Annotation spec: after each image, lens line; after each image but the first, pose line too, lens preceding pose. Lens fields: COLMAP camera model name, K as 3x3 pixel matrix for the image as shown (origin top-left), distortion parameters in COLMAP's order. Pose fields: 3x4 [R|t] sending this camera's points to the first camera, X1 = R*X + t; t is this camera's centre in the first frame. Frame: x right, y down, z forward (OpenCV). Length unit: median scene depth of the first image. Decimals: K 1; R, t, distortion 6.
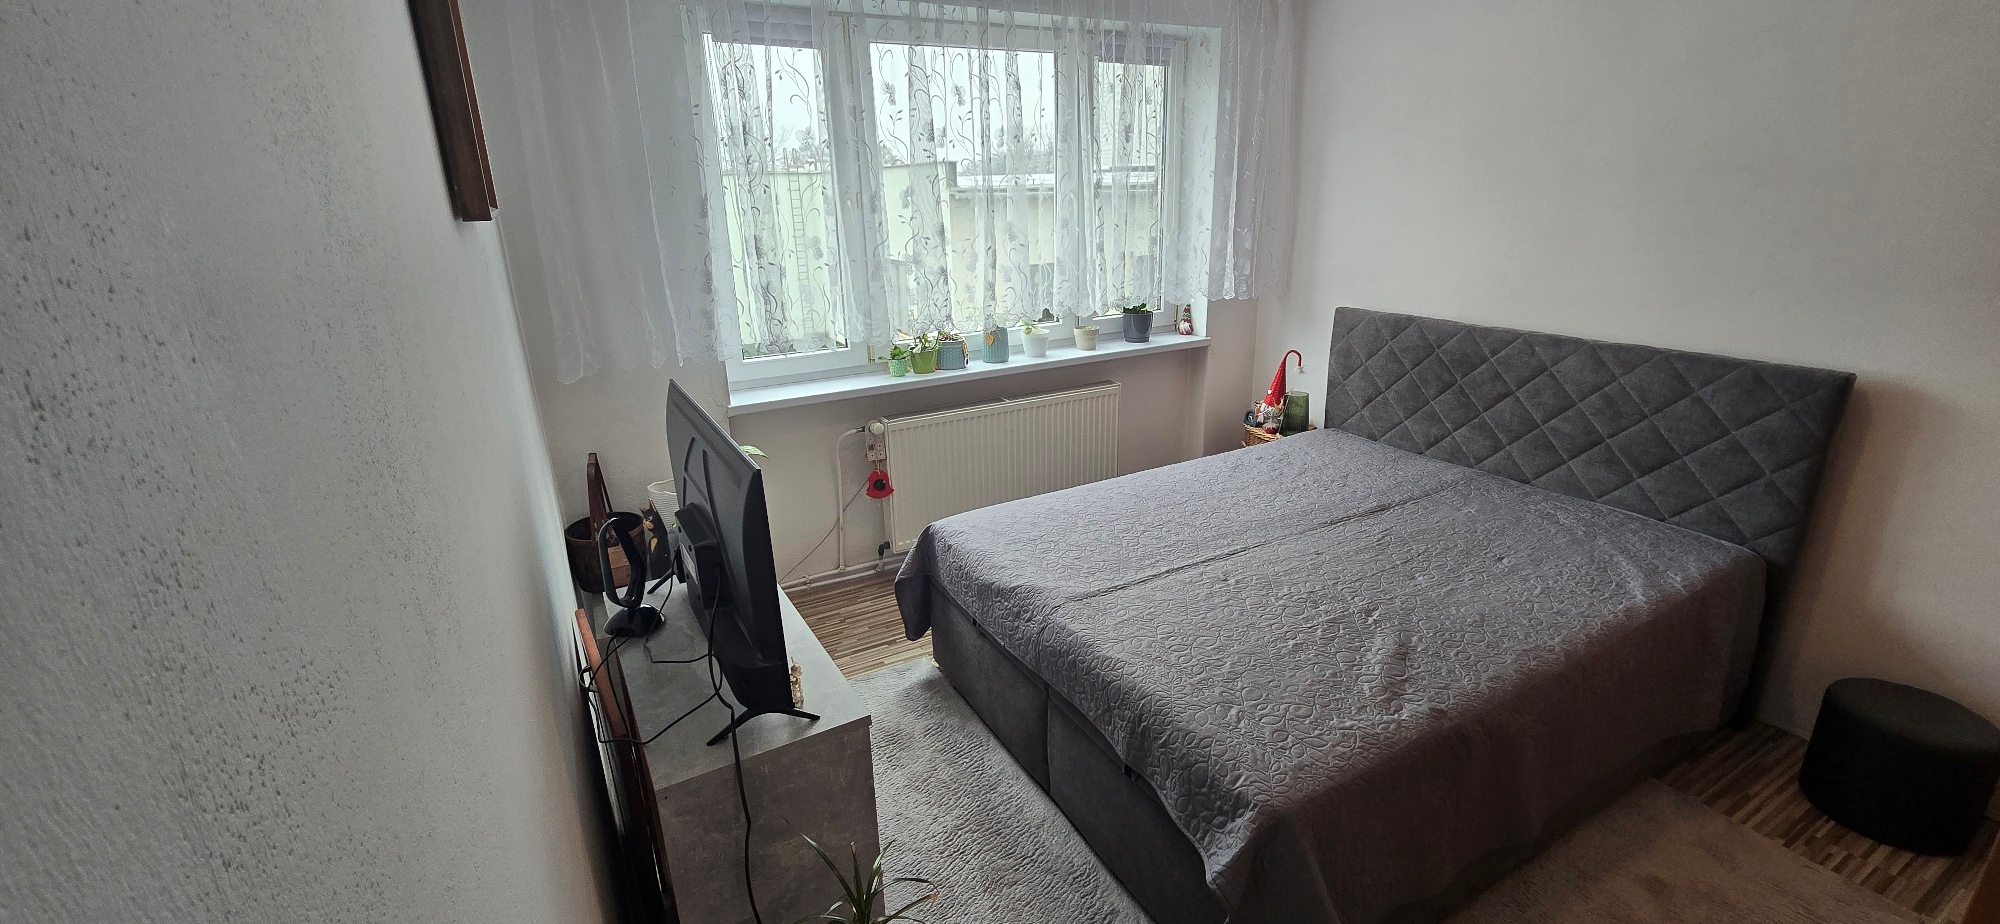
lens RADIAL K [[818.5, 0, 993.7], [0, 818.5, 446.9], [0, 0, 1]] dist [0.000836, 0.000205]
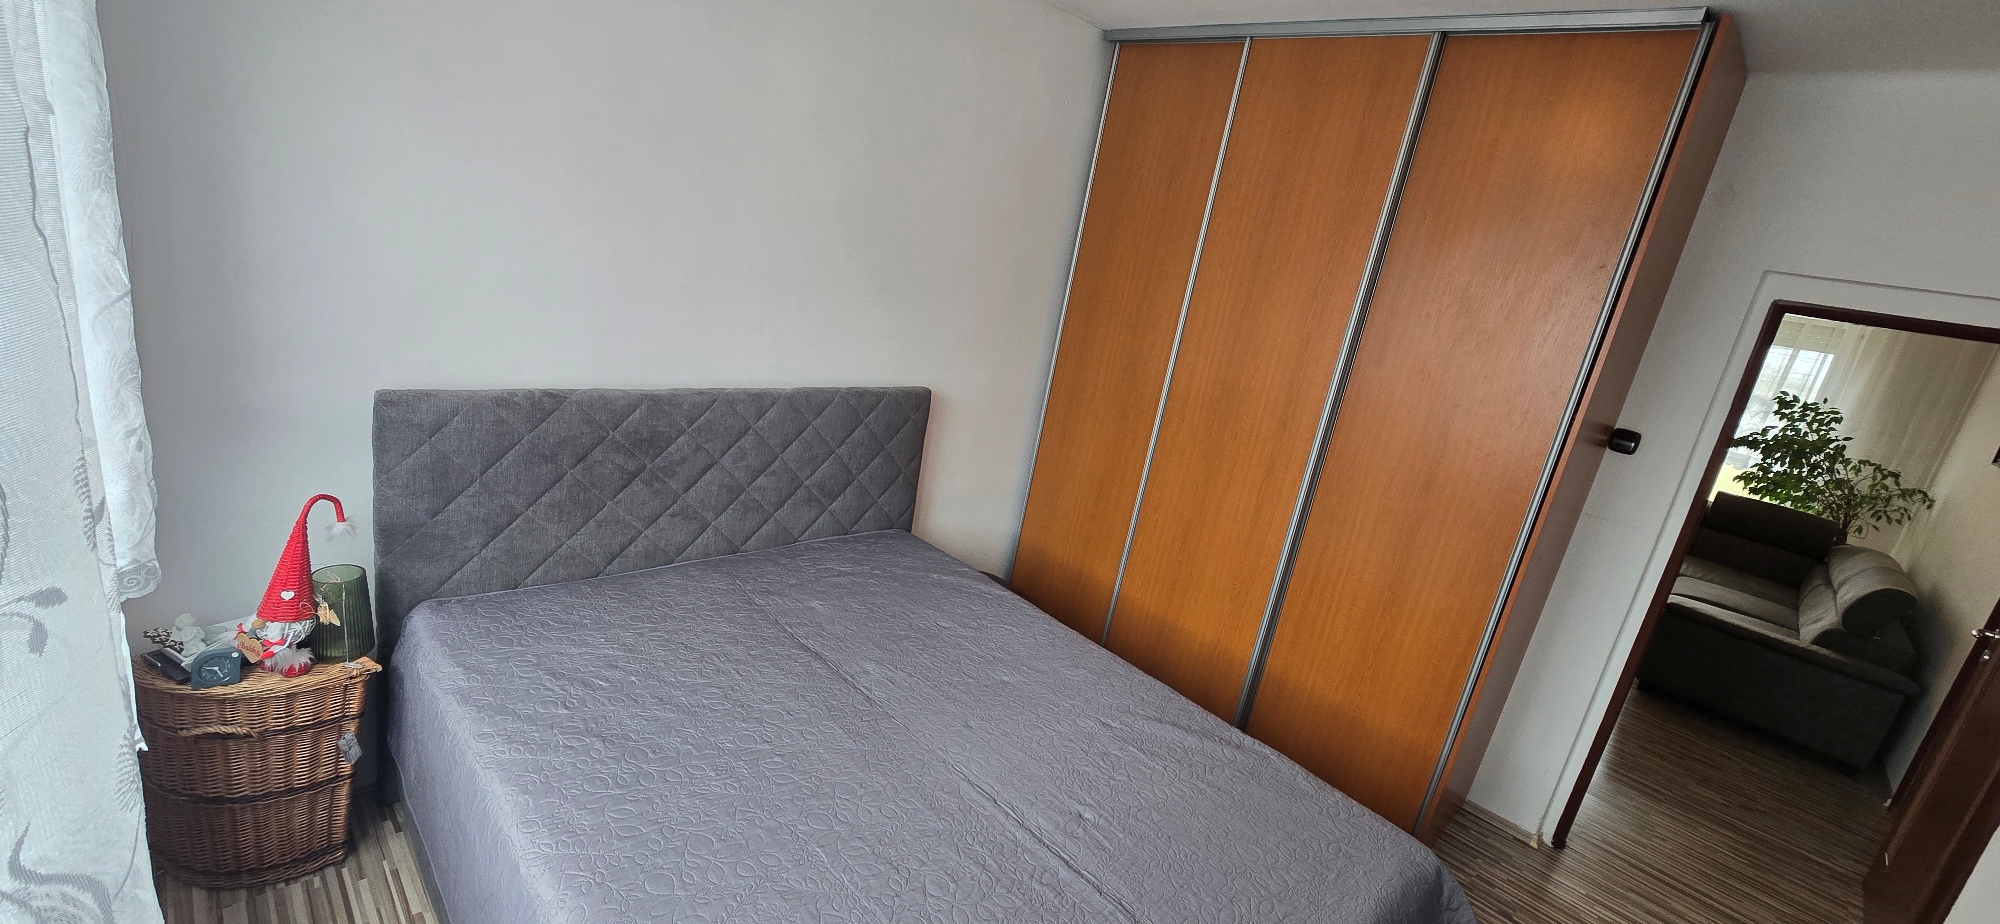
lens RADIAL K [[818.5, 0, 993.7], [0, 818.5, 446.9], [0, 0, 1]] dist [0.000836, 0.000205]
pose [[-0.239051, -0.258349, 0.936008, -0.225256], [0.147230, 0.943167, 0.297926, -0.288864], [-0.959780, 0.209028, -0.187428, 0.869409]]
